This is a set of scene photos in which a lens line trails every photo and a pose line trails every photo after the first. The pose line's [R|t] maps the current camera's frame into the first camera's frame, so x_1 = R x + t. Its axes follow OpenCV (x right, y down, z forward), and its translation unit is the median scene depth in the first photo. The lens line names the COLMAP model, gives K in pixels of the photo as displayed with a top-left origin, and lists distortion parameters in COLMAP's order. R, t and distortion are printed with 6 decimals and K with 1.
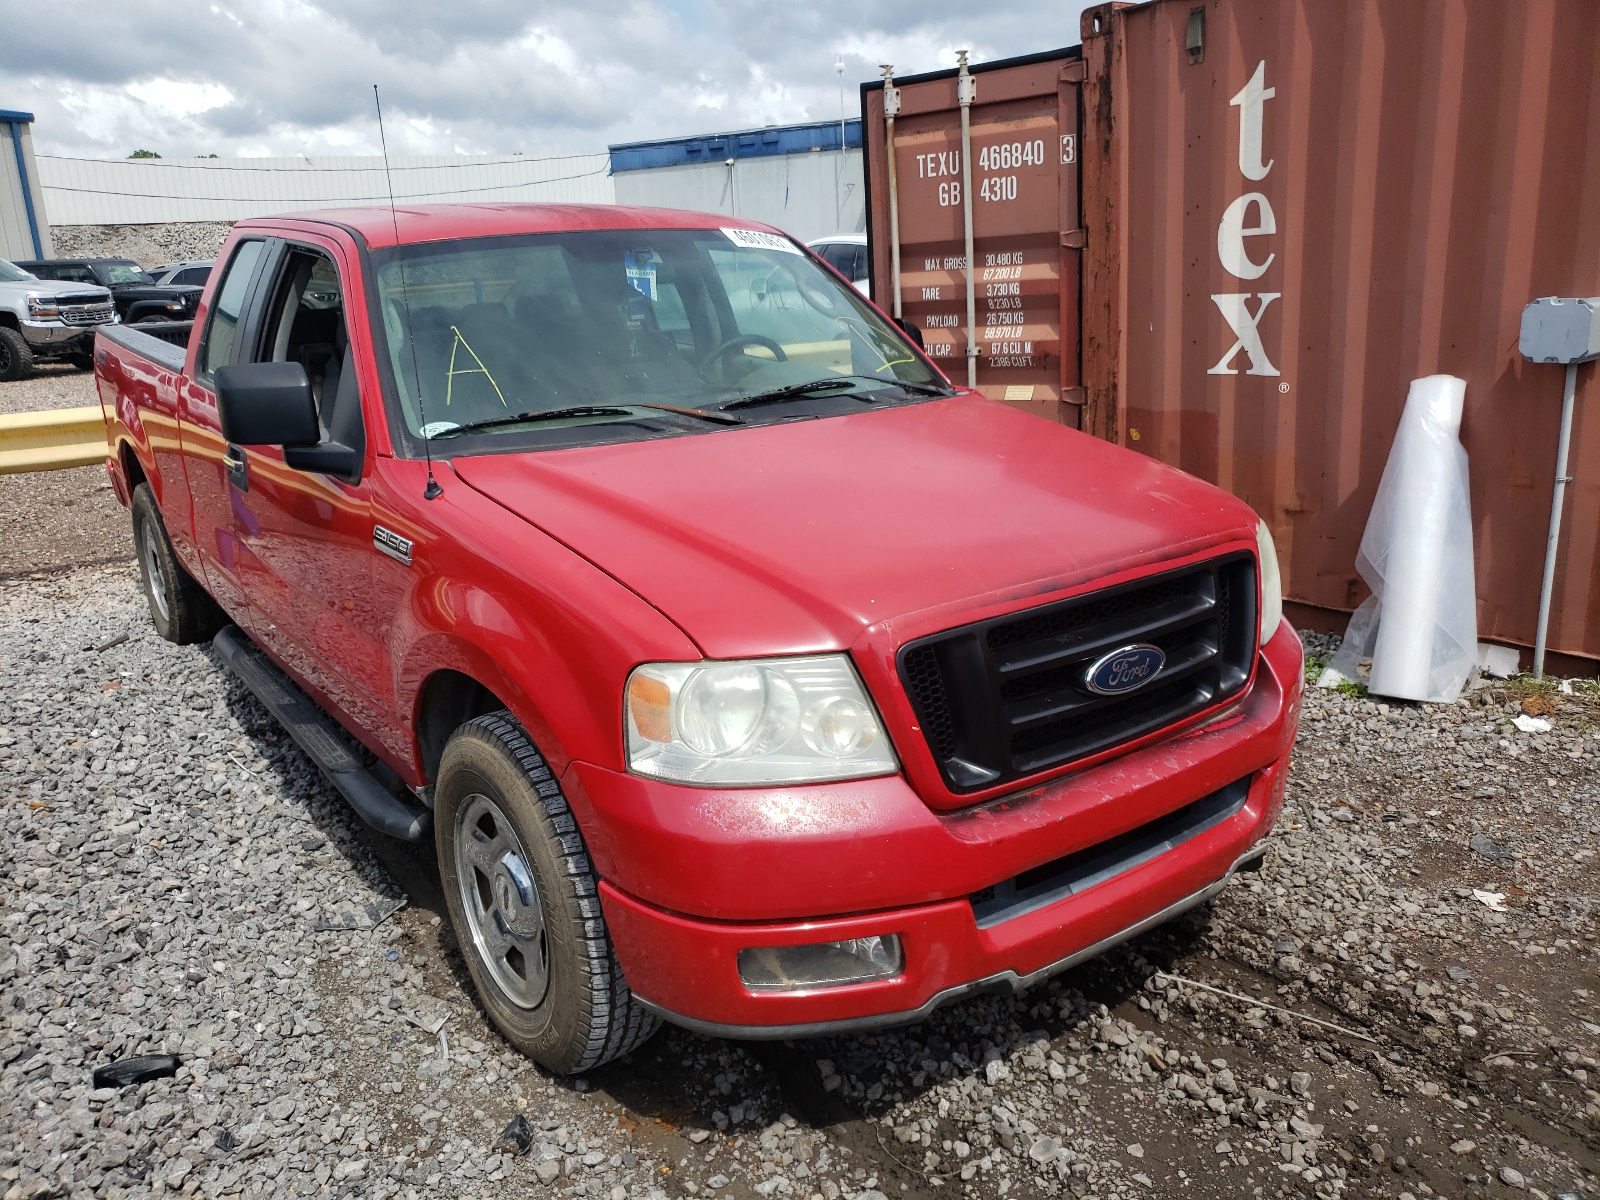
lens RADIAL K [[1211.8, 0, 800.0], [0, 1211.8, 600.0], [0, 0, 1]] dist [-0.002150, 0.000864]
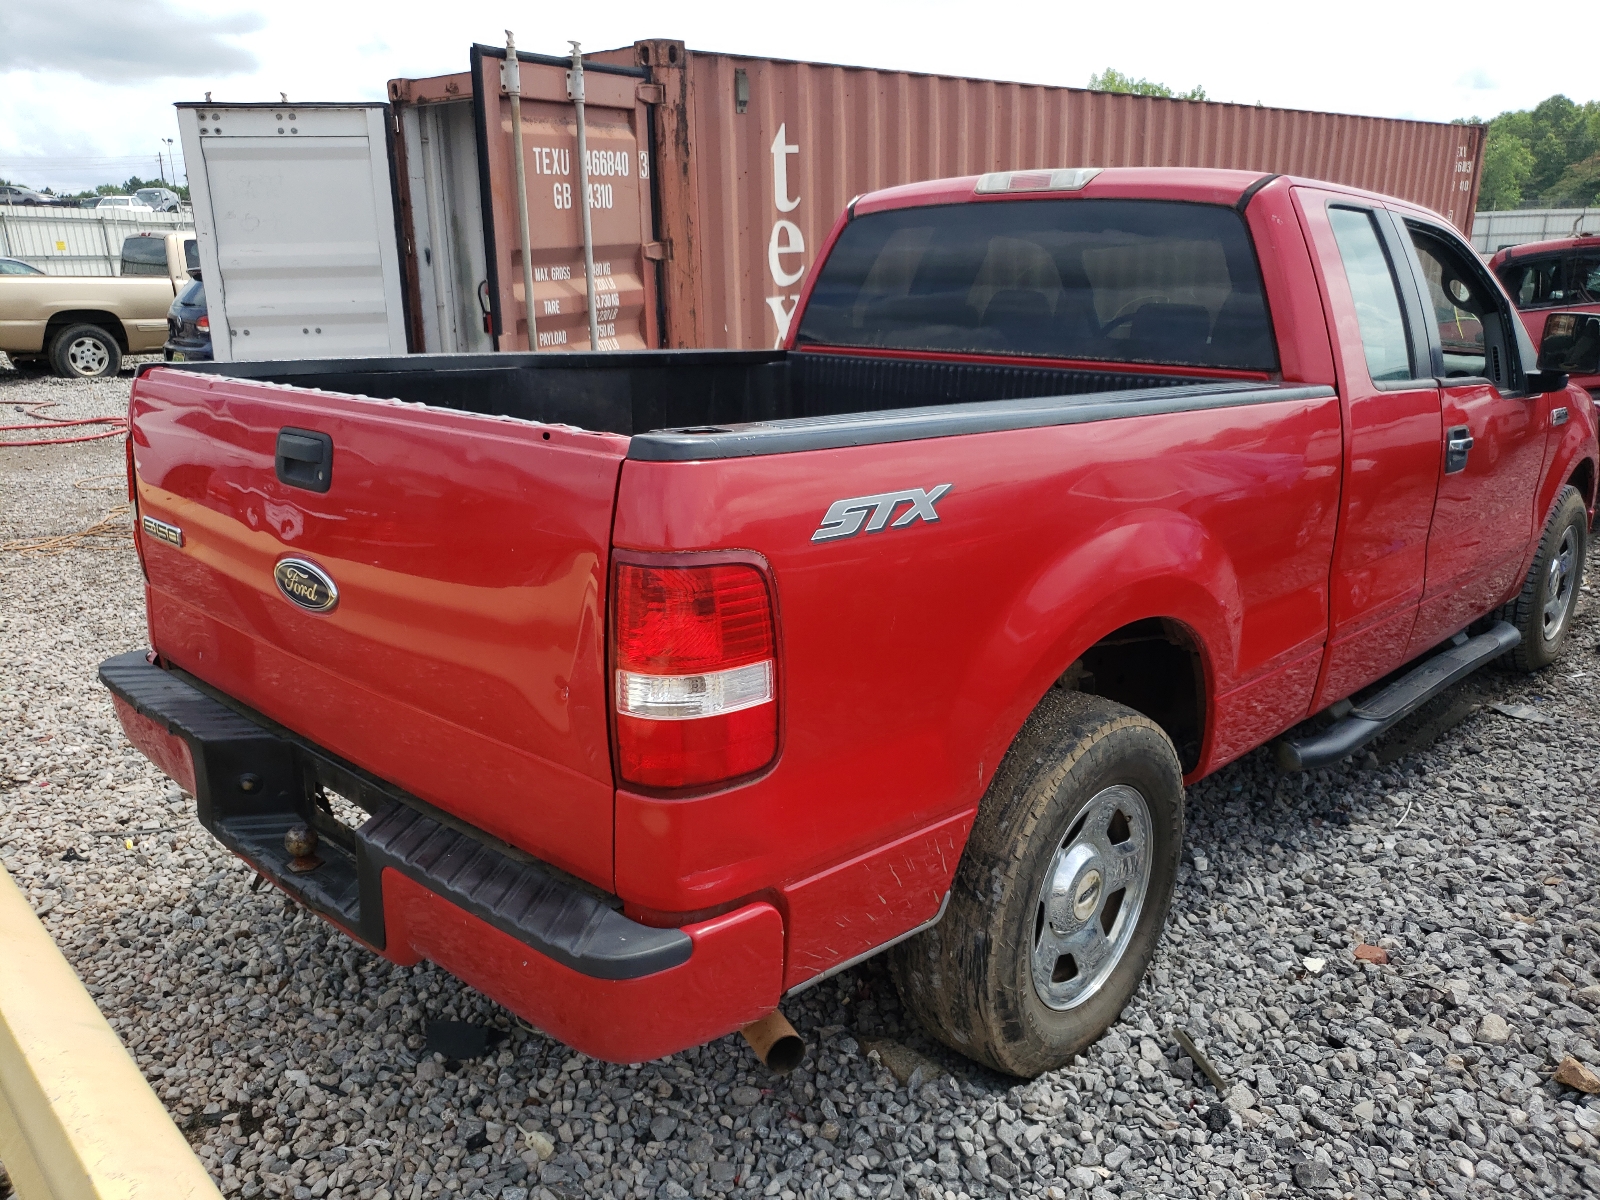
lens RADIAL K [[1241.8, 0, 800.0], [0, 1241.8, 600.0], [0, 0, 1]] dist [0.002854, 0.000859]
pose [[-0.144393, -0.236697, 0.960794, -0.953697], [0.279605, 0.921641, 0.269072, -0.287711], [-0.949195, 0.307495, -0.066897, 1.100697]]
